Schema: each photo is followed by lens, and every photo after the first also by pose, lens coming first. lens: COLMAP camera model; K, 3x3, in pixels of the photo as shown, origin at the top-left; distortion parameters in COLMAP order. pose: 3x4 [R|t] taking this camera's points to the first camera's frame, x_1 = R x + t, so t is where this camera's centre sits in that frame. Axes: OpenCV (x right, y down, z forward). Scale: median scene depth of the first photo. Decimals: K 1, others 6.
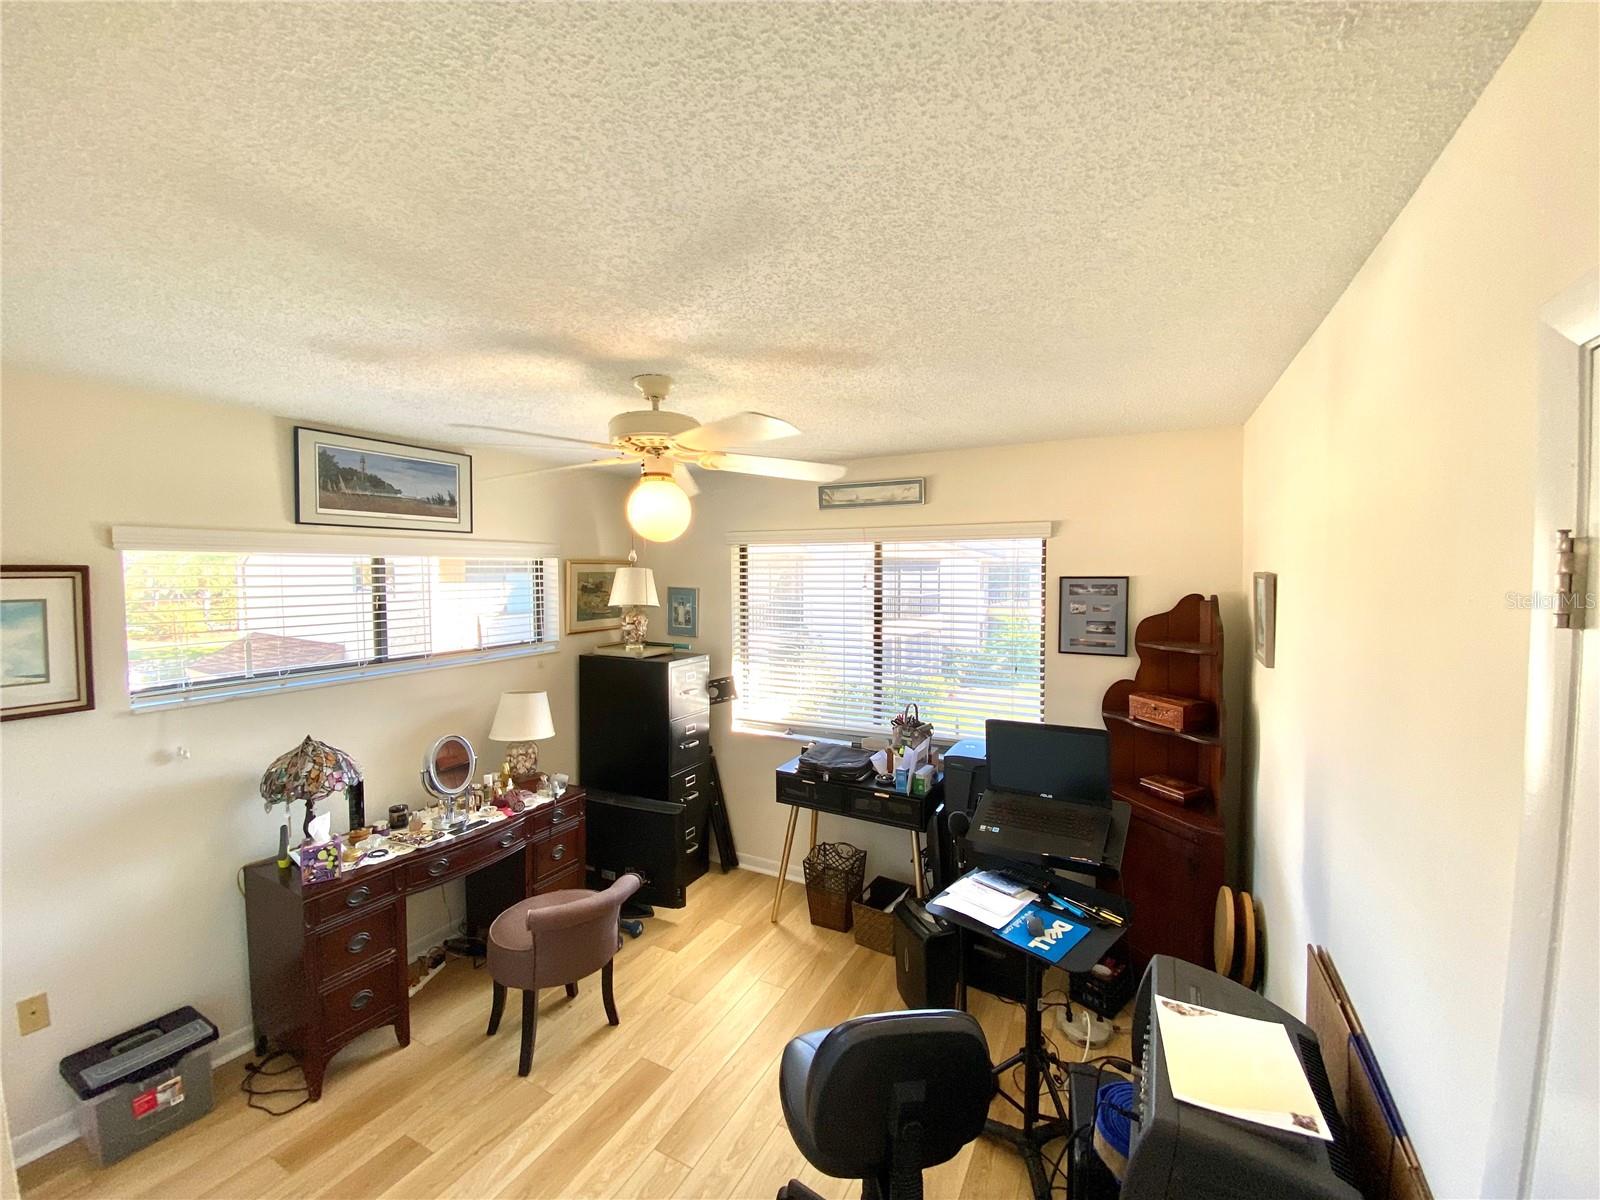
lens RADIAL K [[647.1, 0, 800.0], [0, 647.1, 600.0], [0, 0, 1]] dist [0.048868, -0.029455]
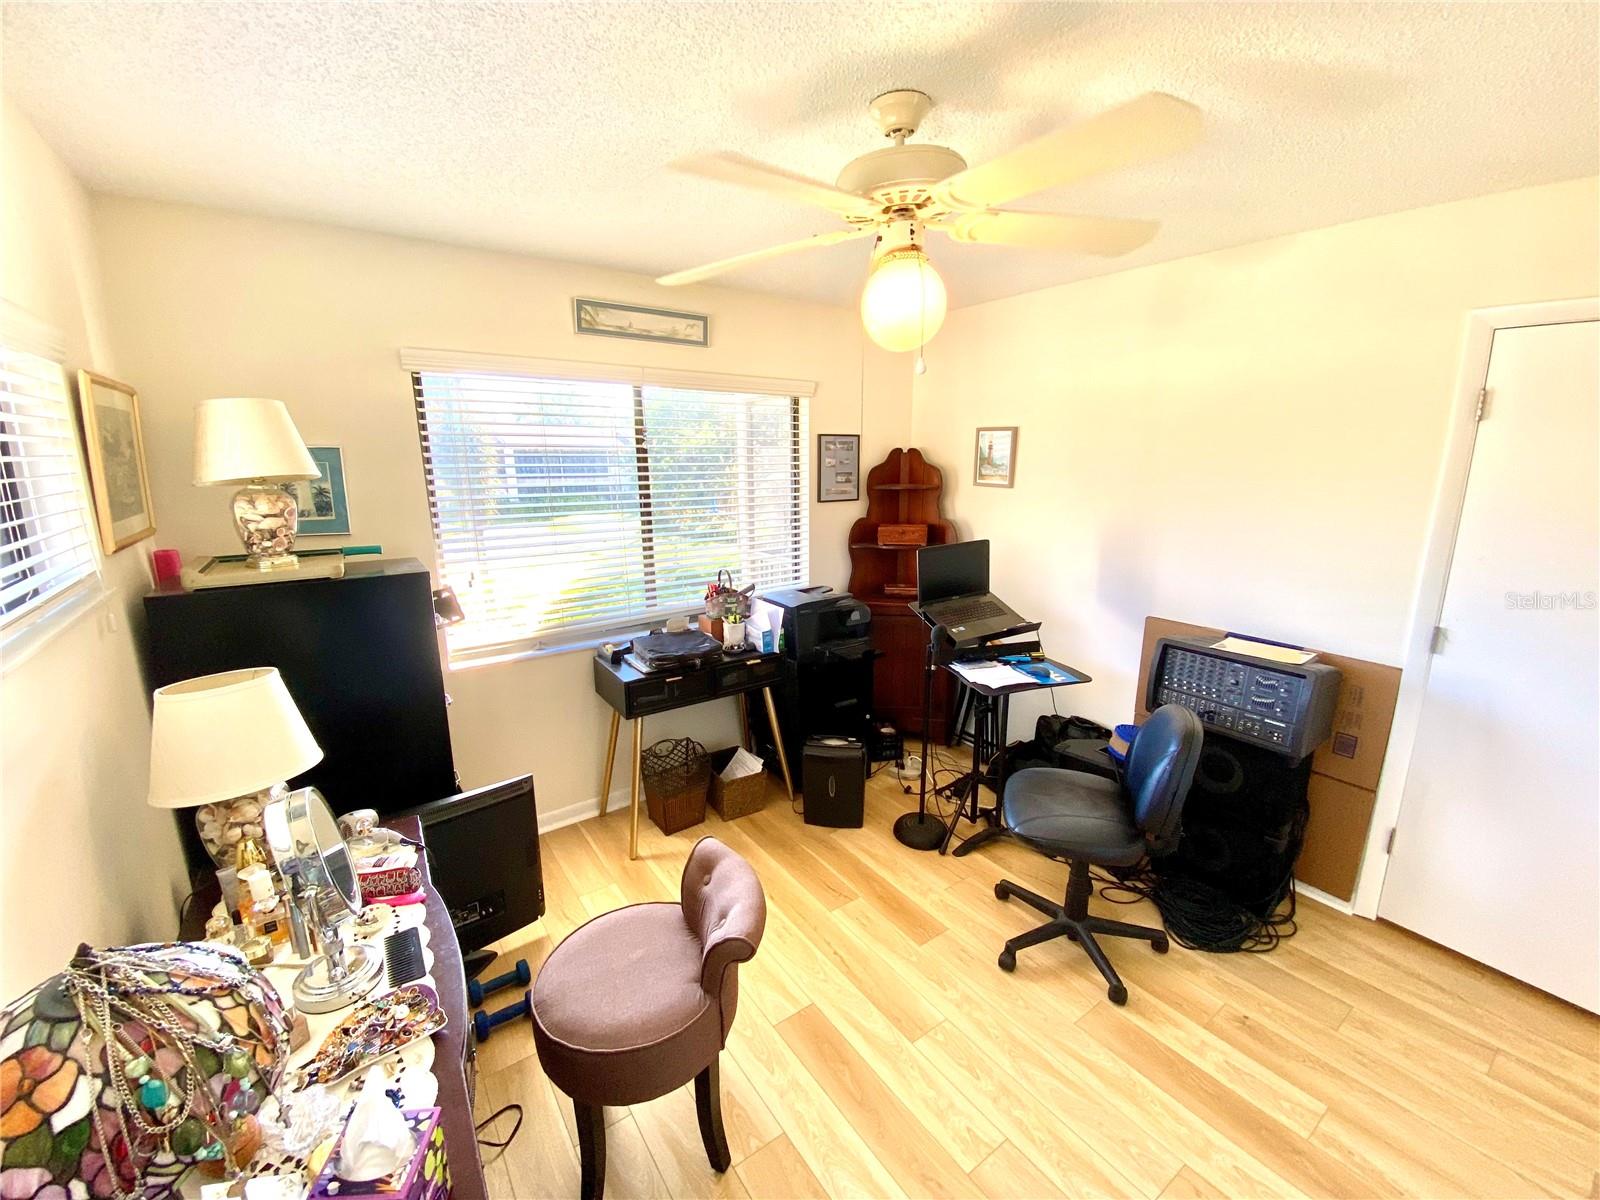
lens RADIAL K [[647.1, 0, 800.0], [0, 647.1, 600.0], [0, 0, 1]] dist [0.048868, -0.029455]
pose [[0.441464, -0.195894, 0.875634, -0.671837], [0.042882, 0.979368, 0.197482, 0.023241], [-0.896254, -0.049633, 0.440756, 0.523098]]
